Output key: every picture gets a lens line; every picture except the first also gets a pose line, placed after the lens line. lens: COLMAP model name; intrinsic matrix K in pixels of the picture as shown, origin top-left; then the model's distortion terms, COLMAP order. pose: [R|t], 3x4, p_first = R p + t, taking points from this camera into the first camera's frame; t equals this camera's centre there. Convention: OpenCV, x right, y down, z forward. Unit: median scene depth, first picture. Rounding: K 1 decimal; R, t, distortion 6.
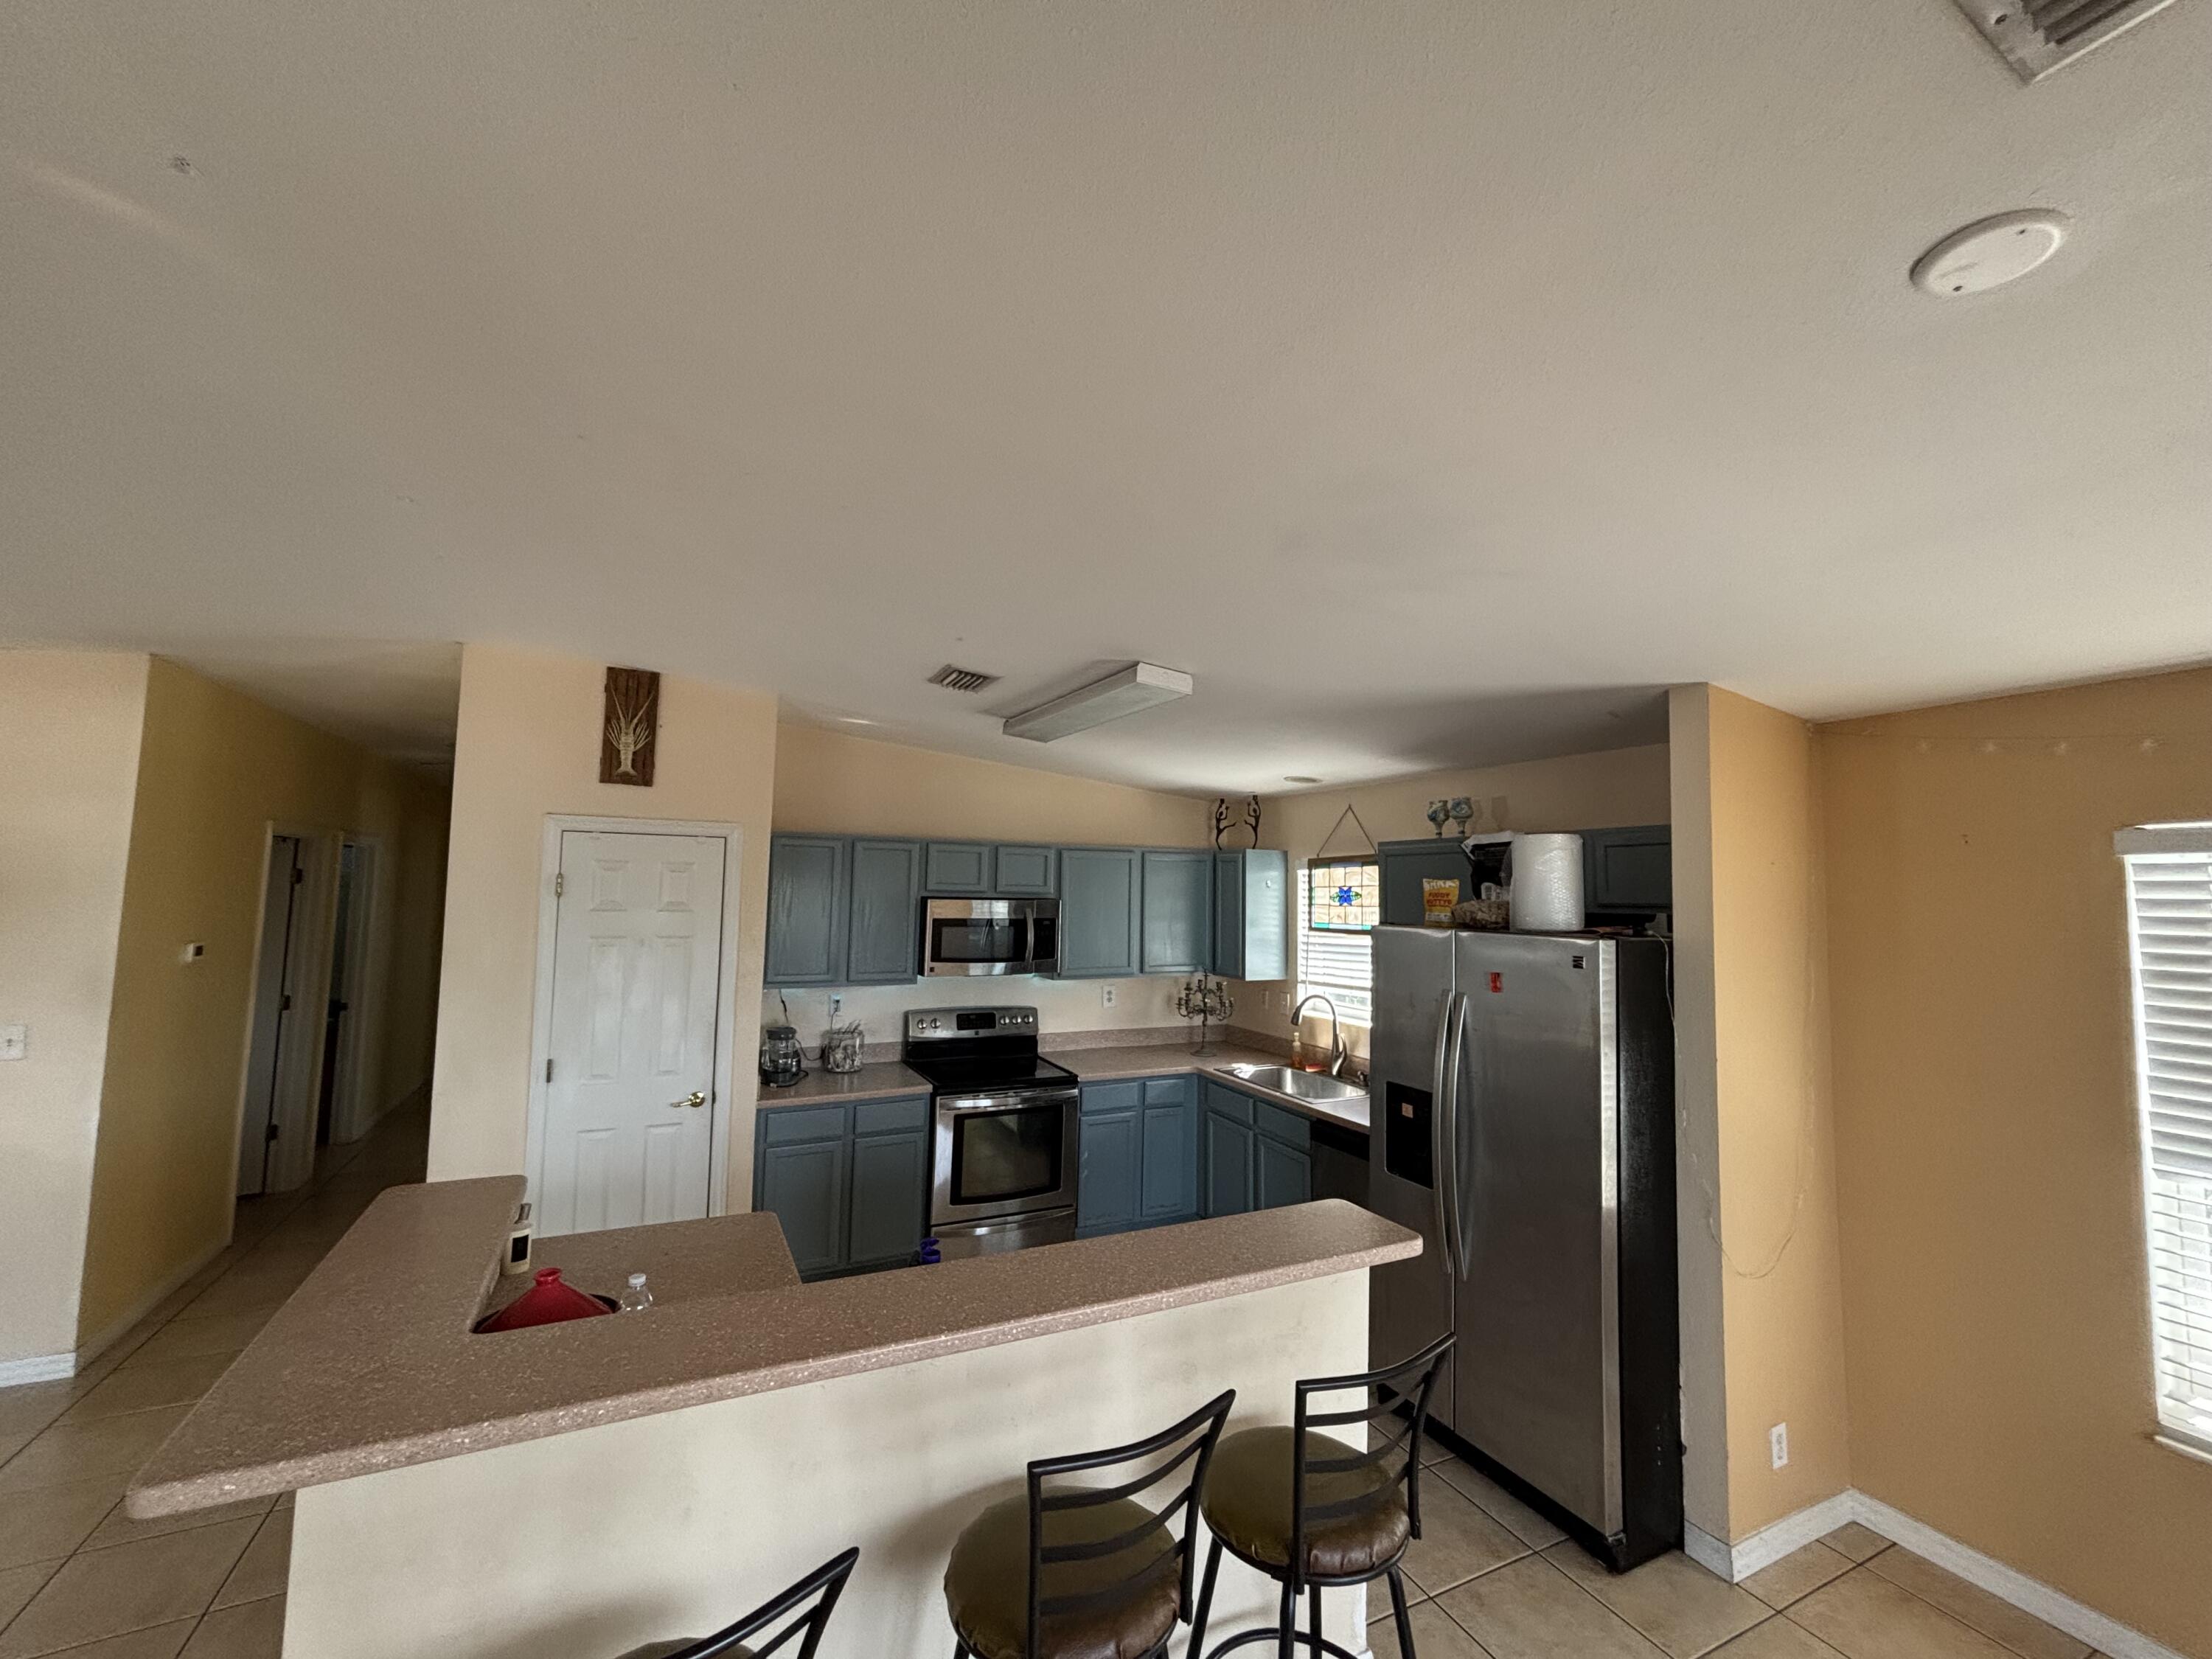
lens RADIAL K [[882.7, 0, 1106.0], [0, 882.7, 829.5], [0, 0, 1]] dist [0.000121, 0.000012]
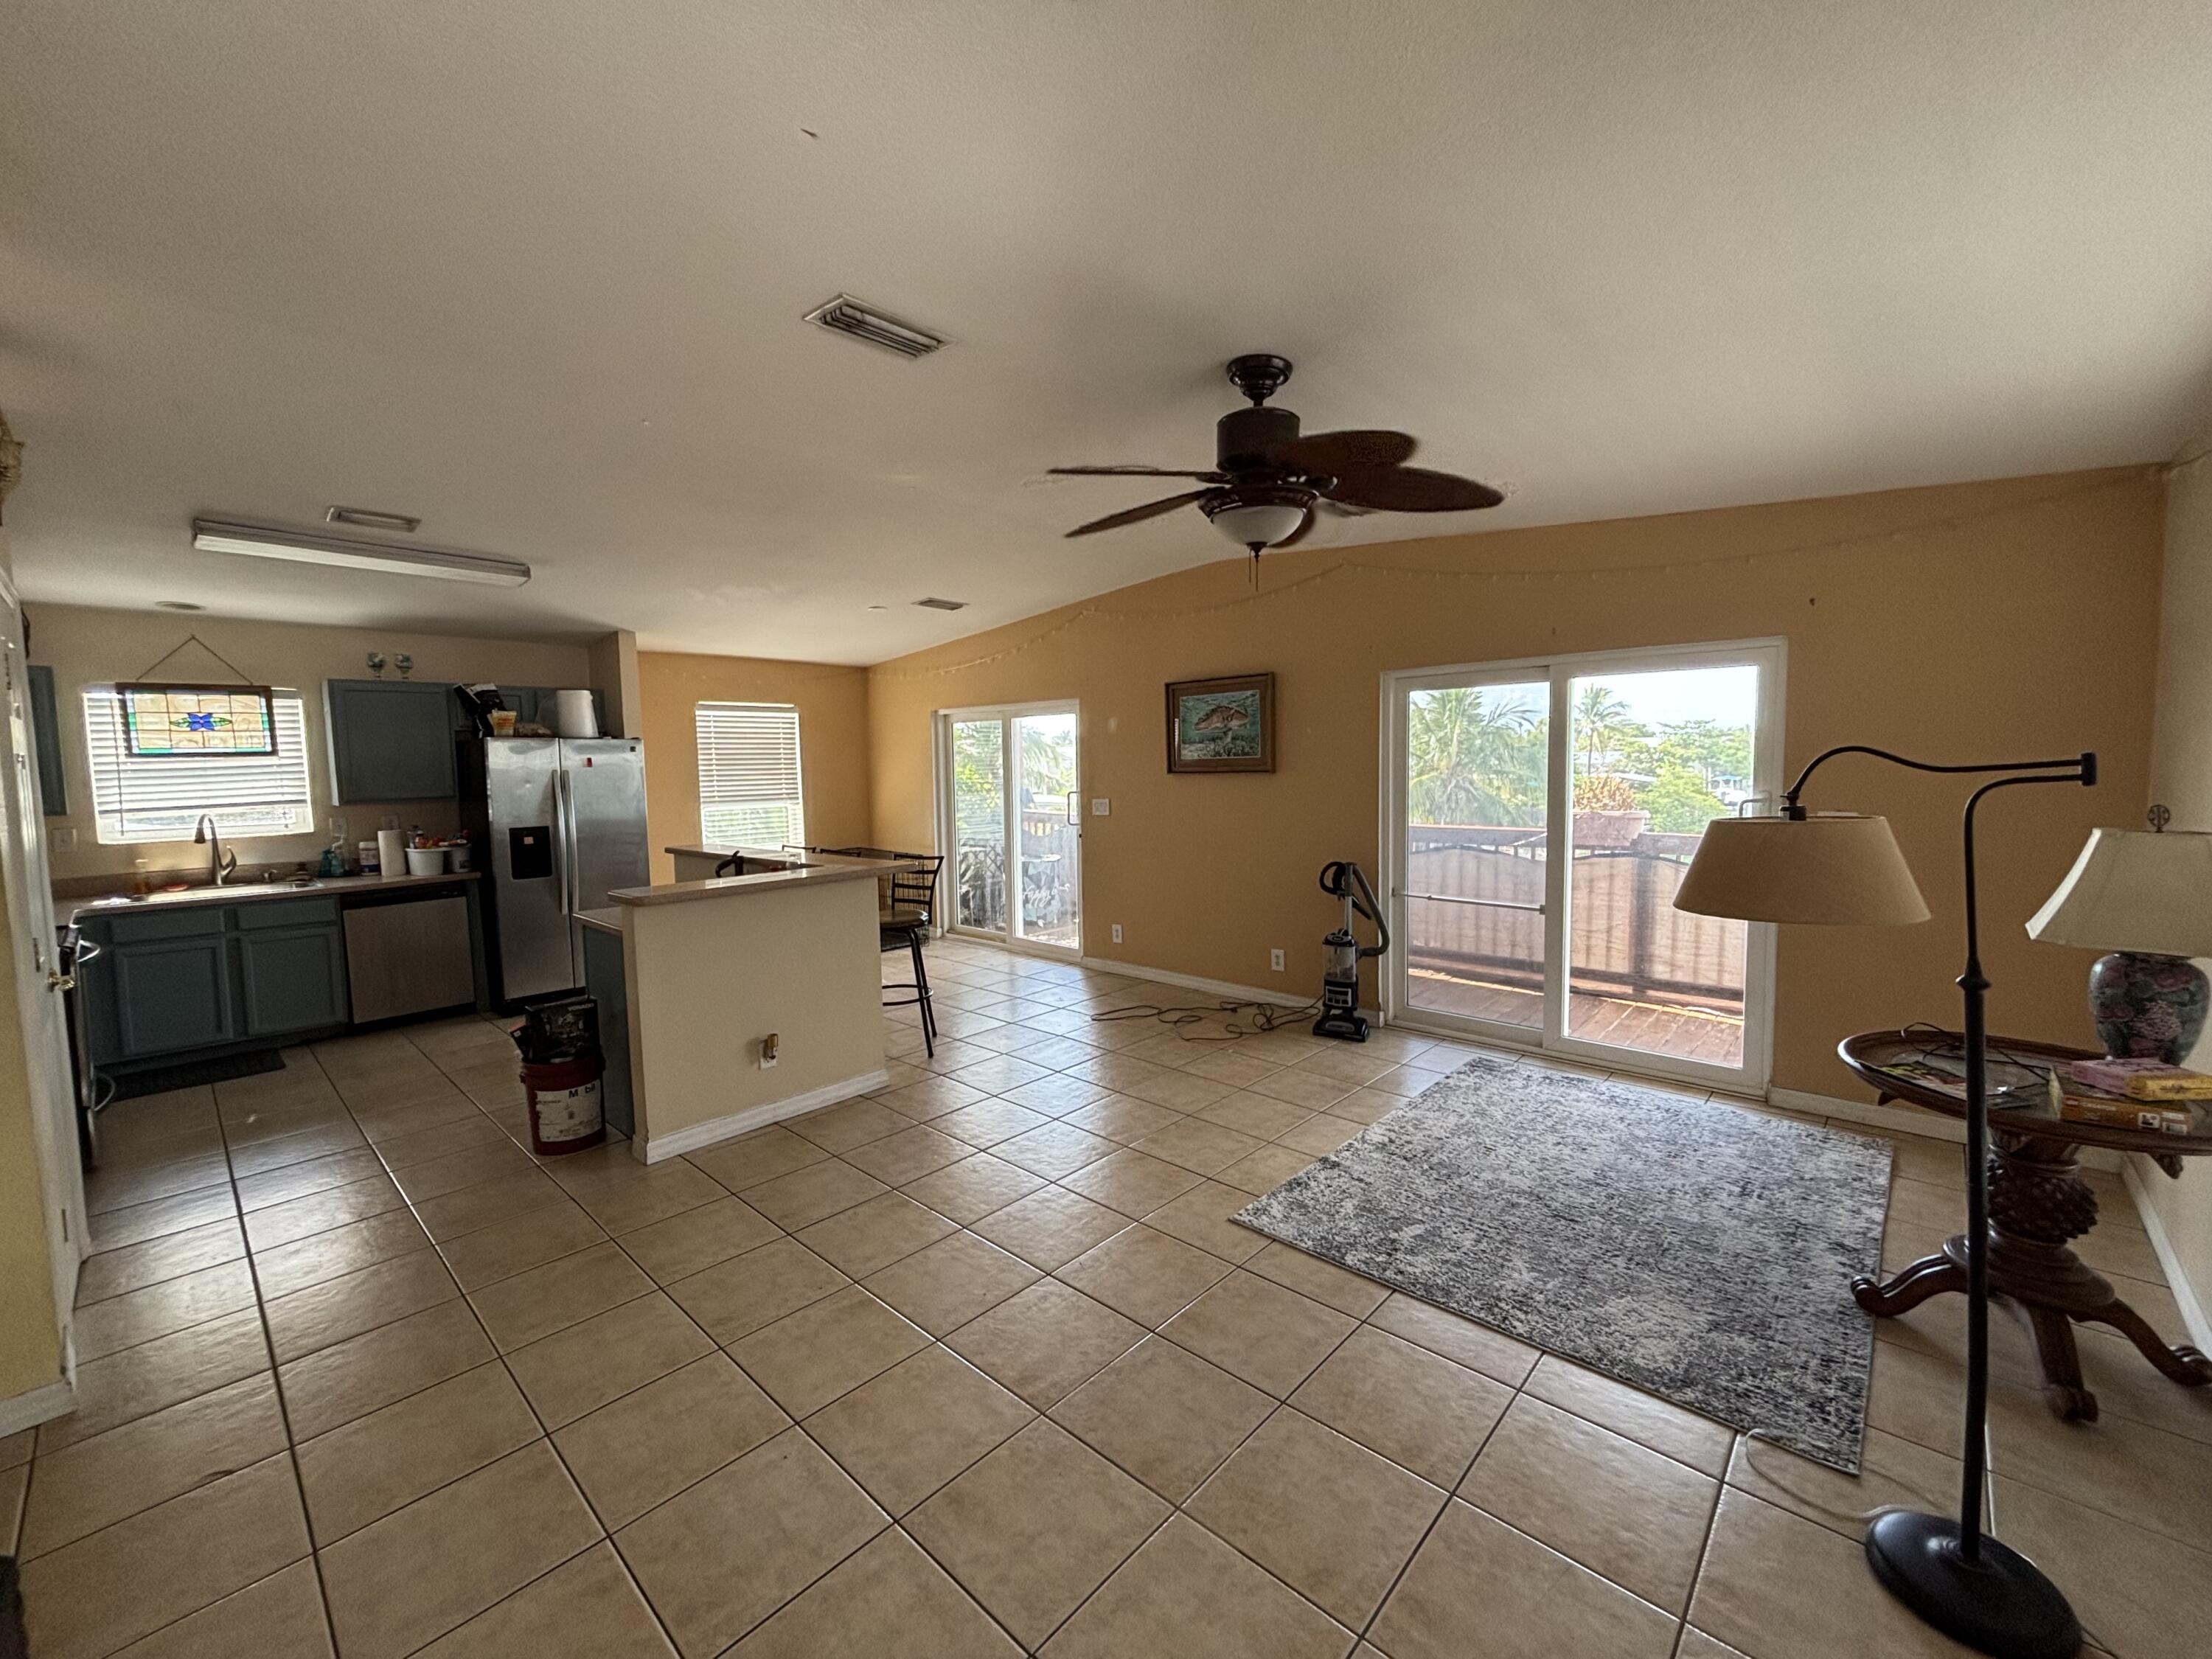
lens RADIAL K [[892.7, 0, 1106.0], [0, 892.7, 829.5], [0, 0, 1]] dist [-0.000082, -0.000053]
pose [[-0.359029, -0.093801, 0.928601, -1.128479], [-0.060545, 0.995182, 0.077117, 0.054668], [-0.931360, -0.028535, -0.362979, 0.363425]]
